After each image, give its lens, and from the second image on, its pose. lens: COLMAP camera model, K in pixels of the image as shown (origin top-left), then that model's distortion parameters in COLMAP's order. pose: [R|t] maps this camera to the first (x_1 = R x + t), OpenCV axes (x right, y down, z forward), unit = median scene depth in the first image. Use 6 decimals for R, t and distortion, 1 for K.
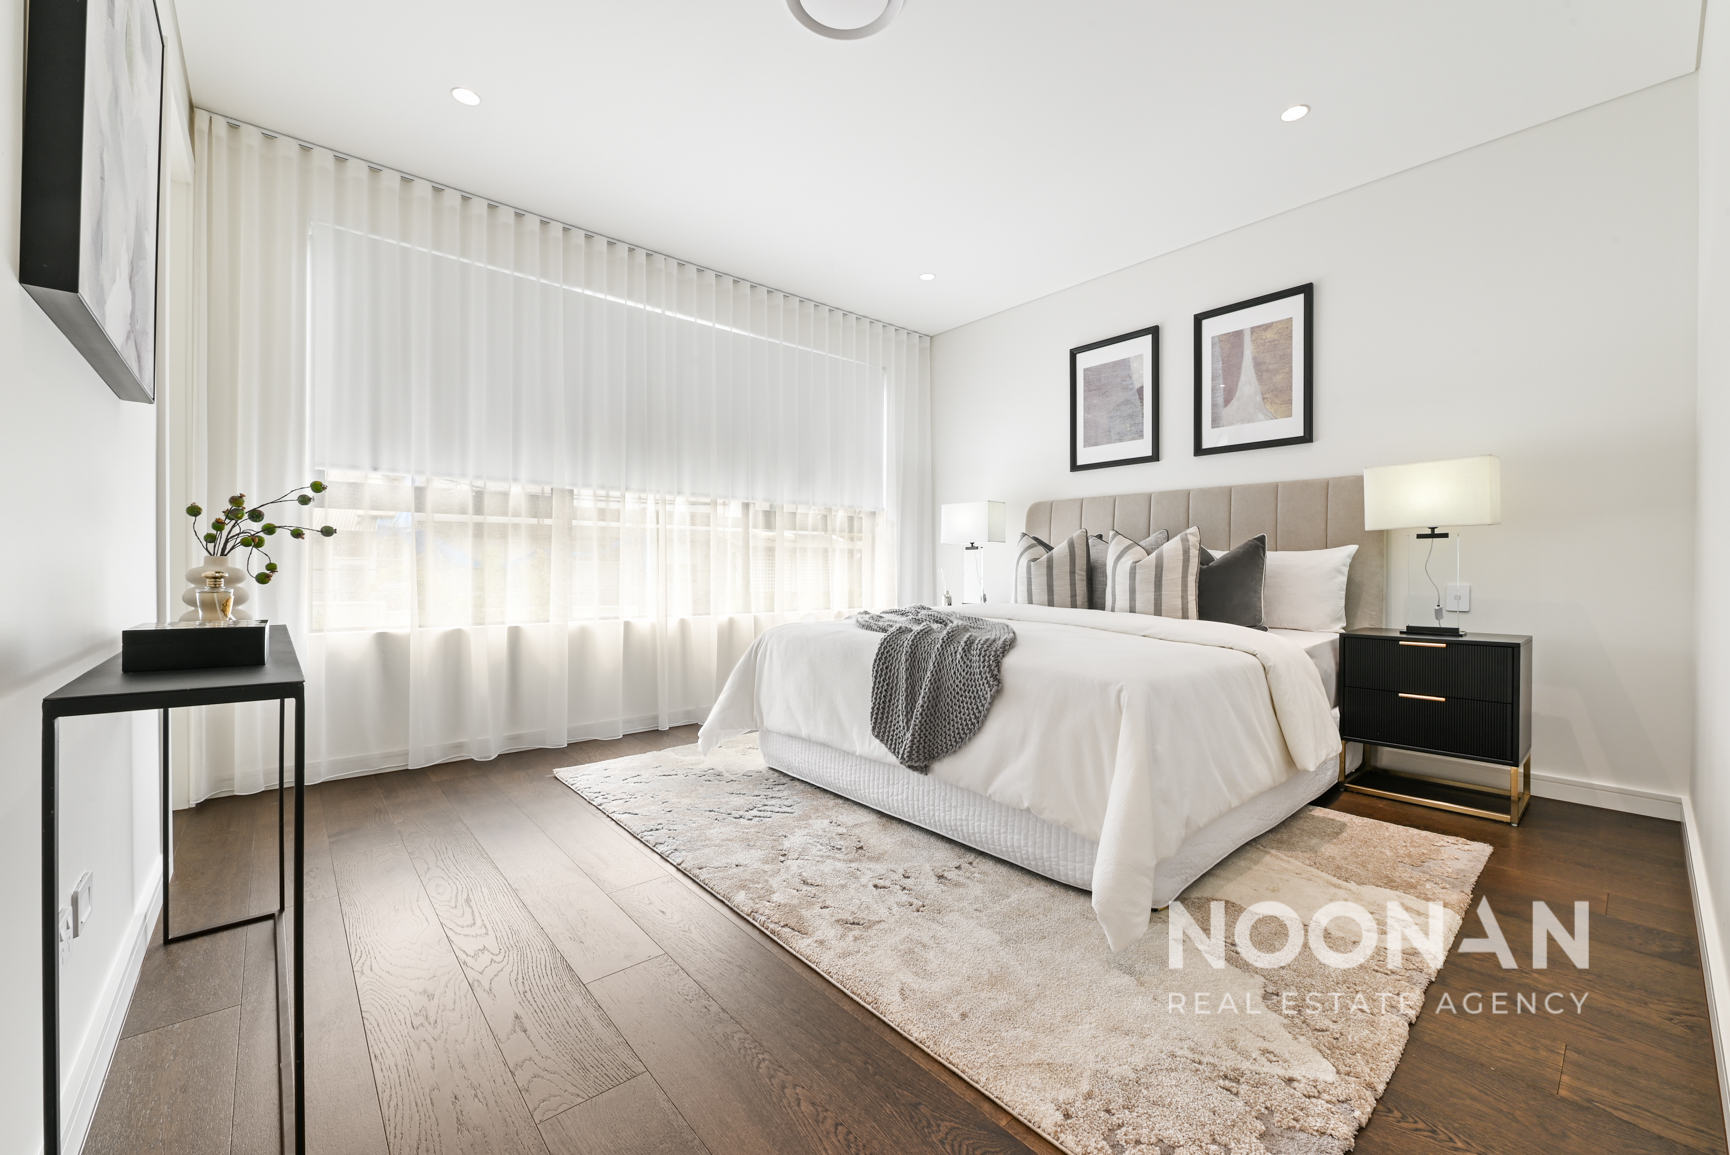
lens RADIAL K [[699.1, 0, 867.7], [0, 699.1, 572.6], [0, 0, 1]] dist [-0.005464, -0.000402]
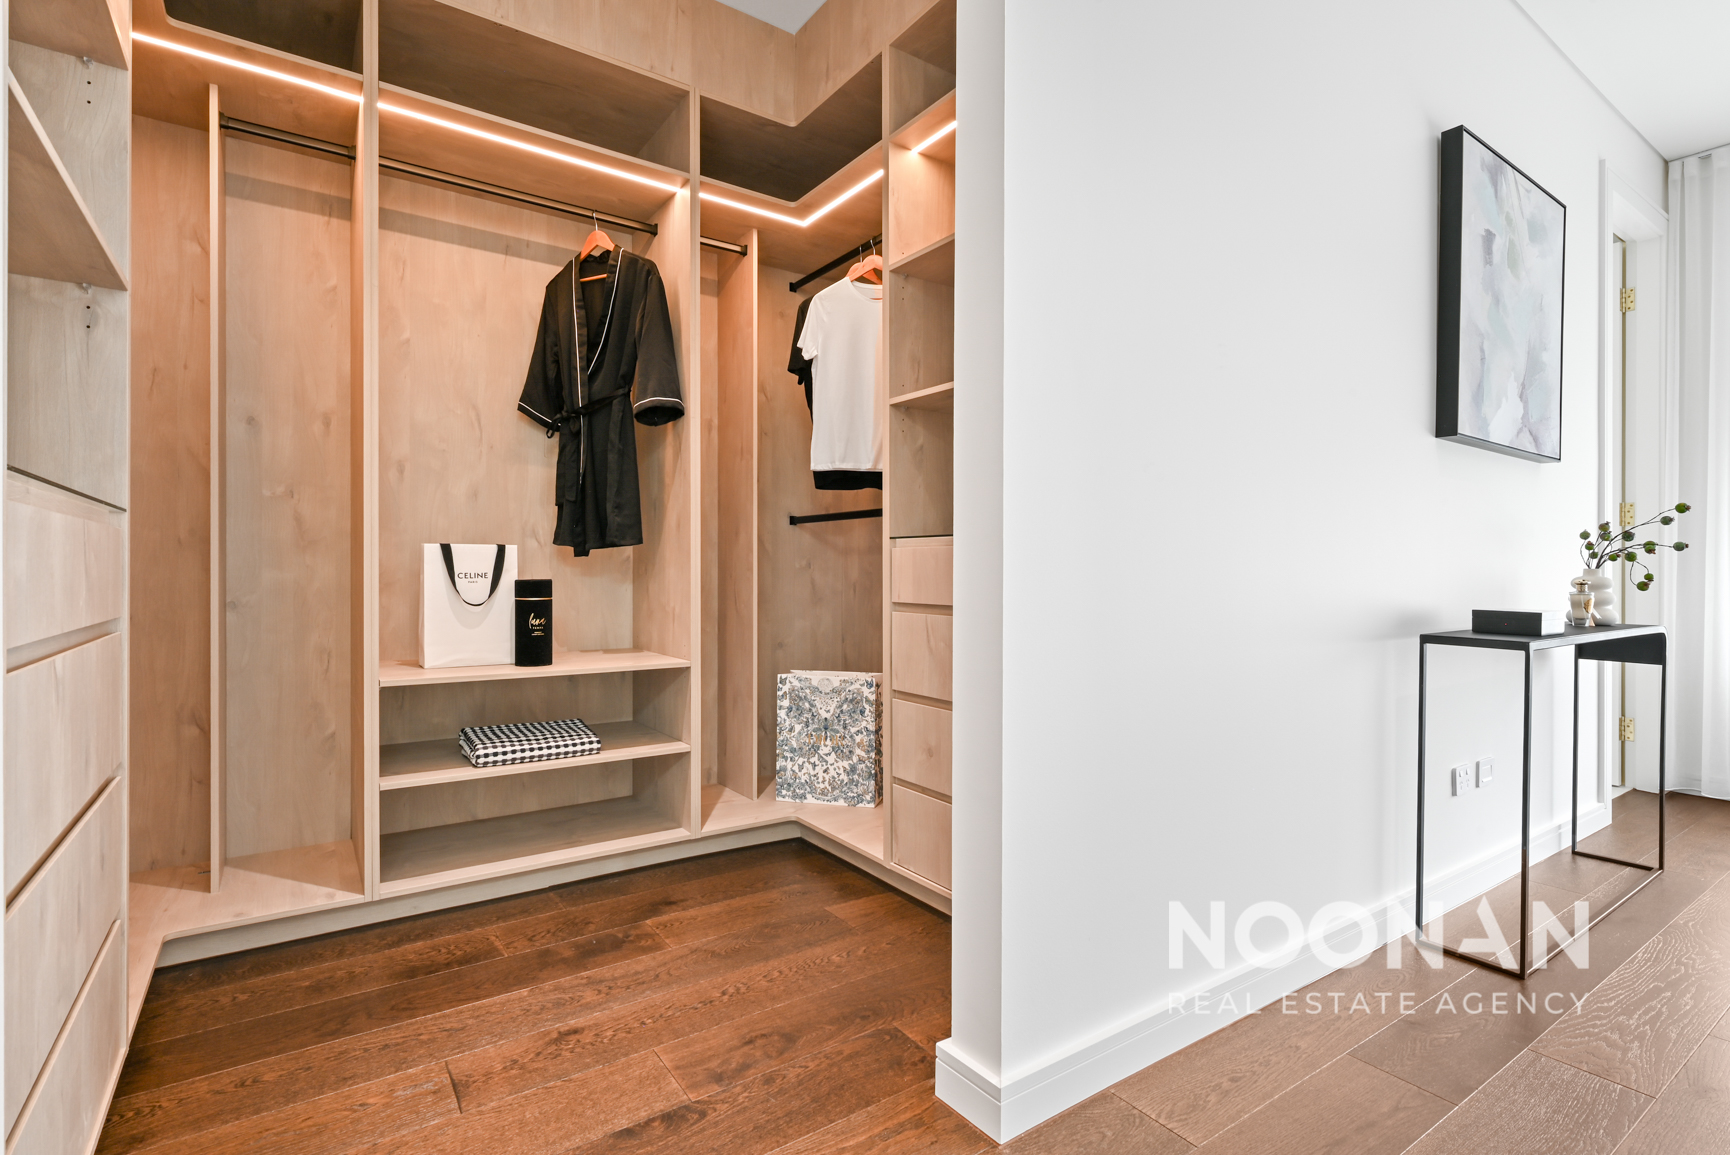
lens RADIAL K [[828.9, 0, 865.0], [0, 828.9, 577.5], [0, 0, 1]] dist [-0.043567, 0.000118]
pose [[-0.114754, 0.000469, -0.993394, 0.698714], [-0.012560, 0.999919, 0.001923, 0.007605], [0.993315, 0.012697, -0.114738, -0.206952]]
